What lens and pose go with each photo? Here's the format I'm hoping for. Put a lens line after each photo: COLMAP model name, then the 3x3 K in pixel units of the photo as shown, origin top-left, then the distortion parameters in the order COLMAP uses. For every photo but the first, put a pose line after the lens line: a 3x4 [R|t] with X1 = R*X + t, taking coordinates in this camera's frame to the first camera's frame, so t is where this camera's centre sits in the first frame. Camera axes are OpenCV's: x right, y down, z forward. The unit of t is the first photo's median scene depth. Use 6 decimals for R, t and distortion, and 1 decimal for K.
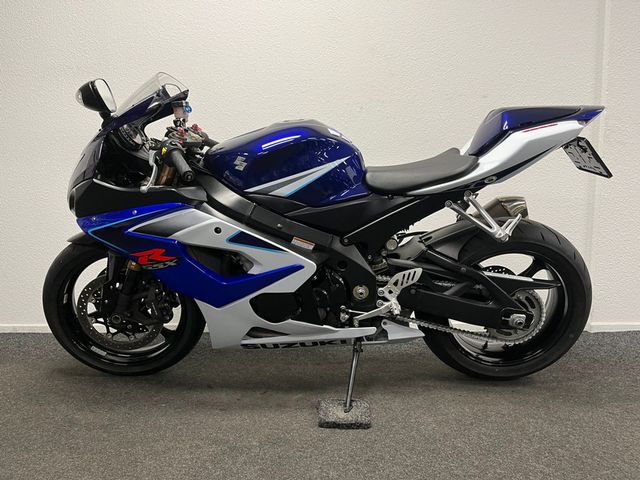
lens RADIAL K [[483.8, 0, 321.0], [0, 483.8, 242.9], [0, 0, 1]] dist [0.081168, -0.110077]
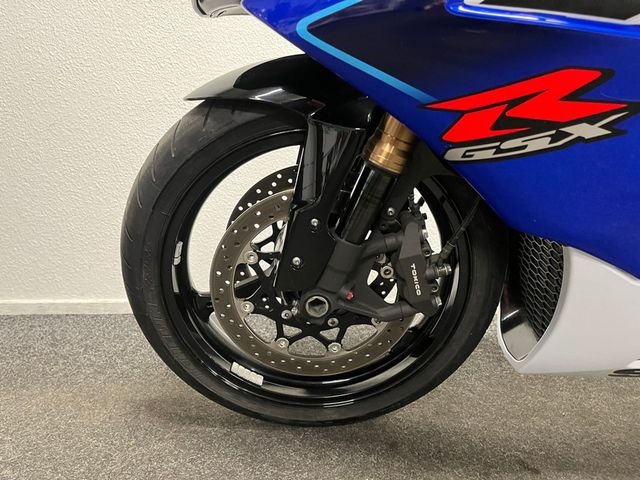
lens RADIAL K [[500.7, 0, 300.8], [0, 500.7, 242.1], [0, 0, 1]] dist [0.006027, 0.001047]
pose [[0.999012, -0.001343, -0.044427, -0.438932], [0.005083, 0.996437, 0.084190, 0.077702], [0.044155, -0.084333, 0.995459, 0.652144]]
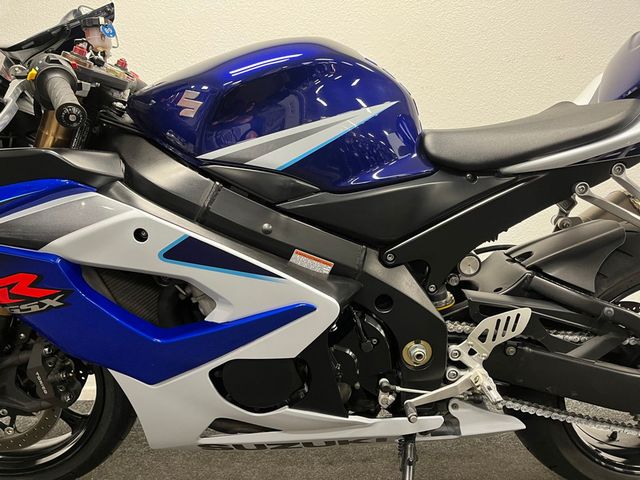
lens RADIAL K [[483.8, 0, 321.0], [0, 483.8, 242.9], [0, 0, 1]] dist [0.081168, -0.110077]
pose [[0.999810, -0.001996, 0.019375, -0.035917], [0.003158, 0.998184, -0.060164, 0.011250], [-0.019219, 0.060214, 0.998000, 0.453913]]
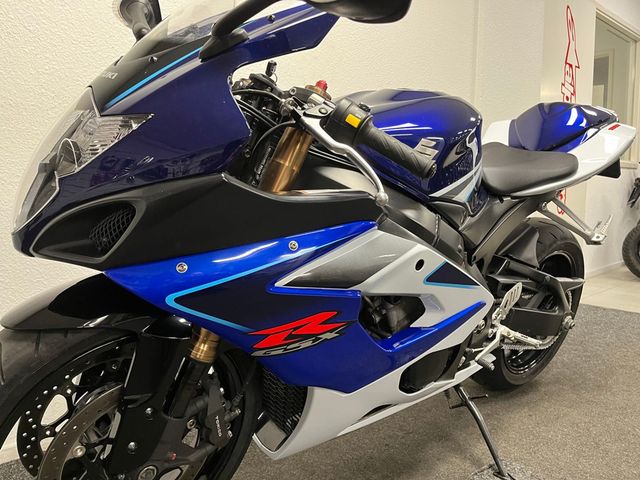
lens RADIAL K [[483.8, 0, 321.0], [0, 483.8, 242.9], [0, 0, 1]] dist [0.081168, -0.110077]
pose [[0.767863, -0.079088, 0.635713, -0.607322], [0.070295, 0.996760, 0.039098, -0.075088], [-0.636745, 0.014665, 0.770935, 0.563422]]
